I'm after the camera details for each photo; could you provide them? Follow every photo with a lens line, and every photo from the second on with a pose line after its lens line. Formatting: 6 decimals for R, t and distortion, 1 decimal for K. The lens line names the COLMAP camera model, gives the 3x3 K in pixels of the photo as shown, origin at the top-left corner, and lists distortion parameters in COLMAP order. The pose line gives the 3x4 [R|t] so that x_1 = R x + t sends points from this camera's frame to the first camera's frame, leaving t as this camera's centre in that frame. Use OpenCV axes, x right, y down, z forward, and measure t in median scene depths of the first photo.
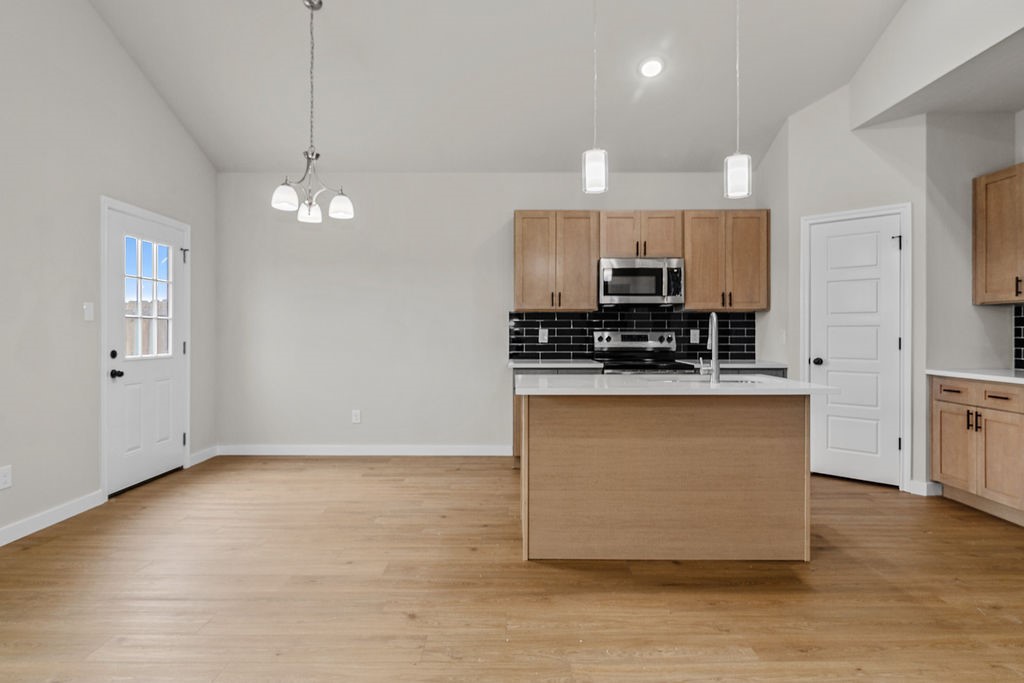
lens RADIAL K [[560.7, 0, 509.0], [0, 560.7, 334.3], [0, 0, 1]] dist [-0.001213, -0.001299]
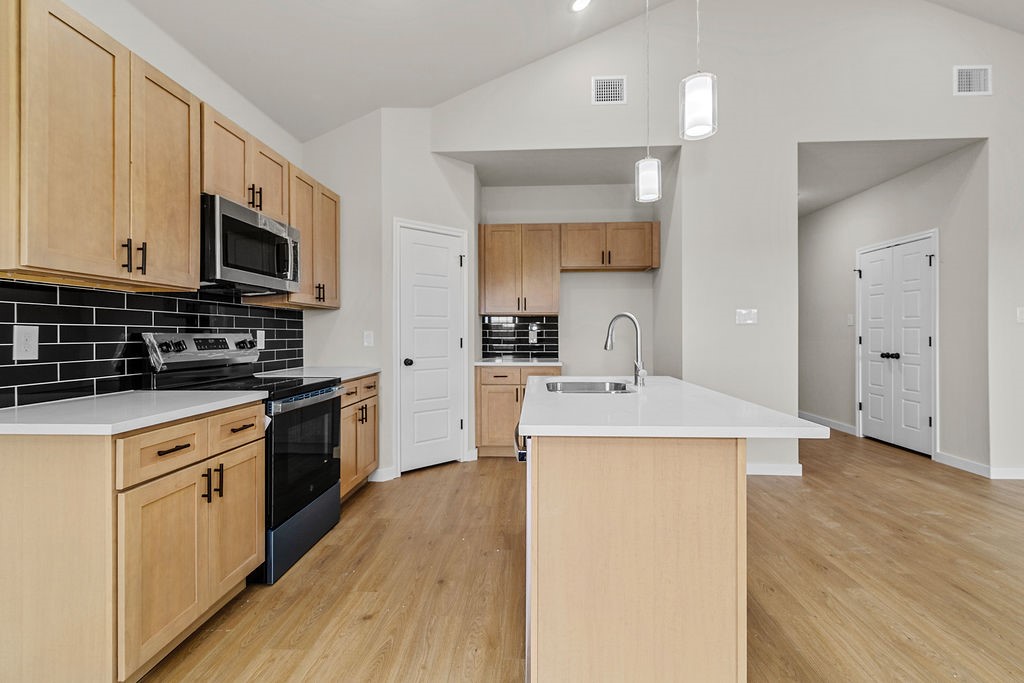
lens RADIAL K [[460.9, 0, 510.1], [0, 460.9, 334.2], [0, 0, 1]] dist [0.001846, -0.000494]
pose [[0.048101, 0.000042, 0.998842, -0.289346], [0.005951, 0.999982, -0.000328, -0.001602], [-0.998825, 0.005959, 0.048100, 0.788659]]
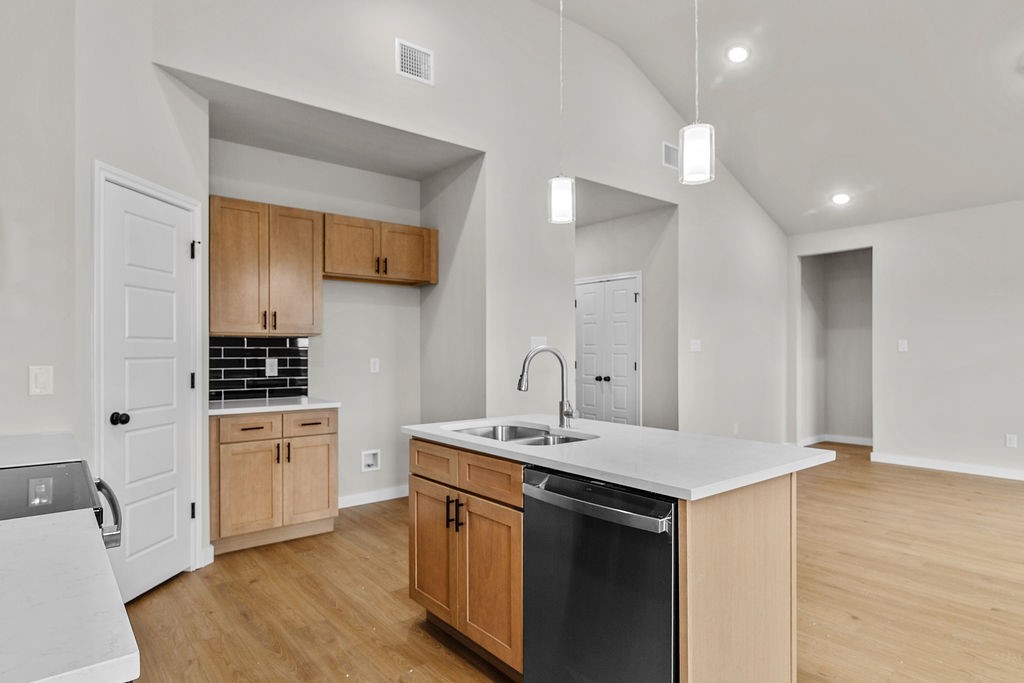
lens RADIAL K [[570.7, 0, 512.9], [0, 570.7, 351.6], [0, 0, 1]] dist [-0.001610, -0.000984]
pose [[-0.635890, 0.000534, 0.771779, -0.175664], [0.003957, 0.999989, 0.002568, -0.022166], [-0.771769, 0.004687, -0.635885, 1.082672]]
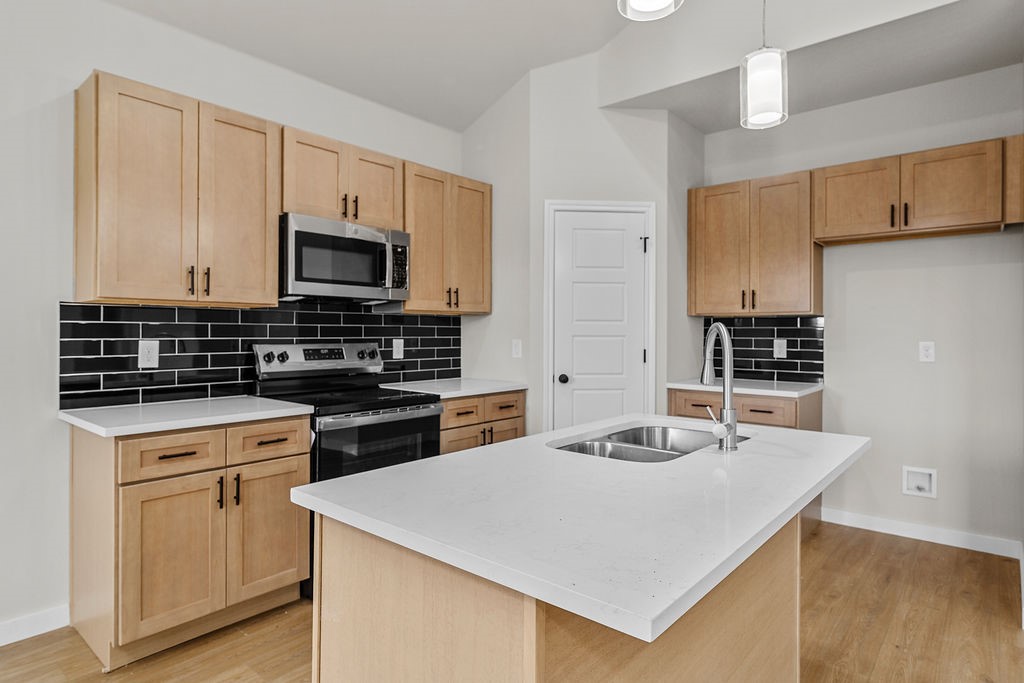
lens RADIAL K [[568.9, 0, 511.8], [0, 568.9, 331.8], [0, 0, 1]] dist [0.000874, -0.000489]
pose [[0.645043, 0.001711, 0.764145, -0.136404], [-0.000856, 0.999998, -0.001516, -0.019788], [-0.764146, 0.000324, 0.645043, 0.531996]]
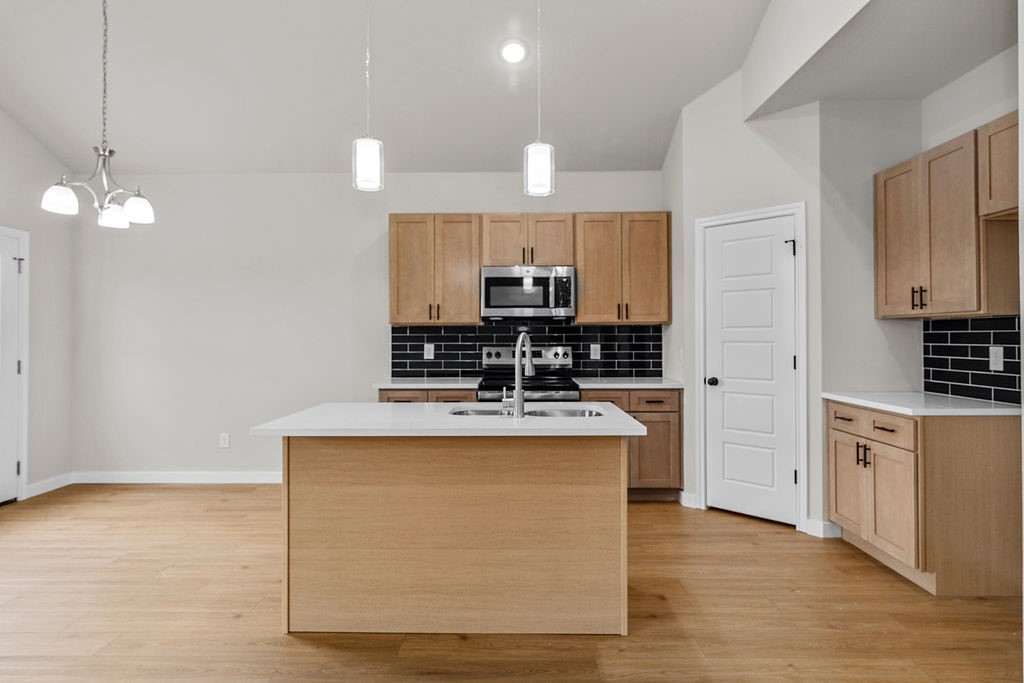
lens RADIAL K [[560.7, 0, 509.0], [0, 560.7, 334.3], [0, 0, 1]] dist [-0.001213, -0.001299]
pose [[0.999966, -0.003257, -0.007592, 0.239603], [0.003182, 0.999946, -0.009852, -0.019219], [0.007623, 0.009828, 0.999923, 0.110448]]
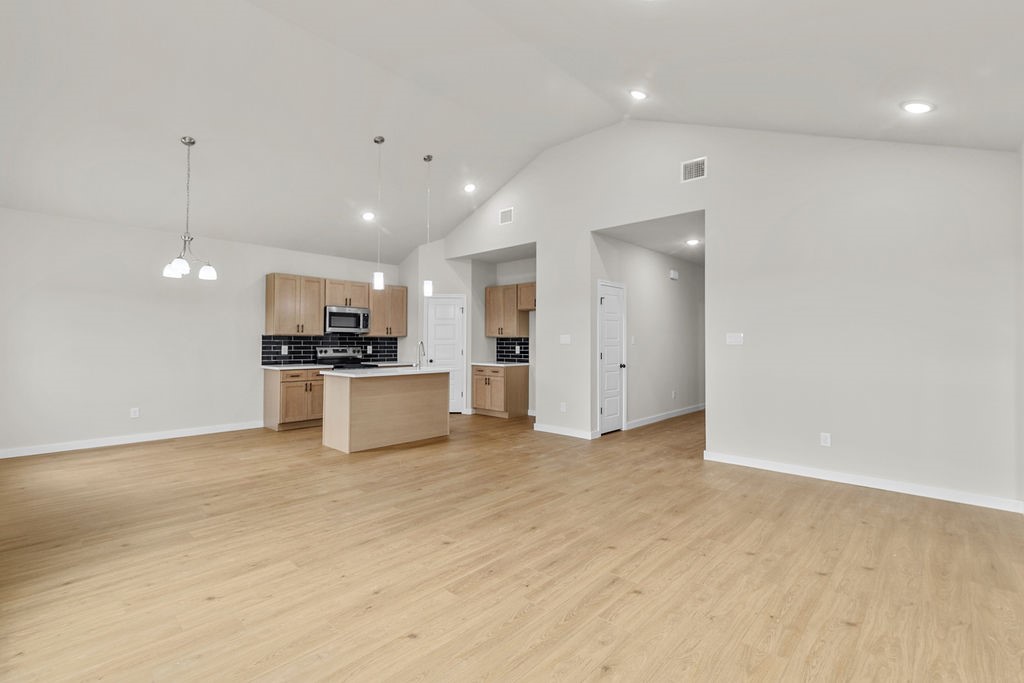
lens RADIAL K [[460.9, 0, 510.1], [0, 460.9, 334.2], [0, 0, 1]] dist [0.001846, -0.000494]
pose [[0.677987, 0.016424, 0.734890, -0.574819], [-0.000643, 0.999763, -0.021751, -0.017782], [-0.735073, 0.014275, 0.677837, -0.457243]]
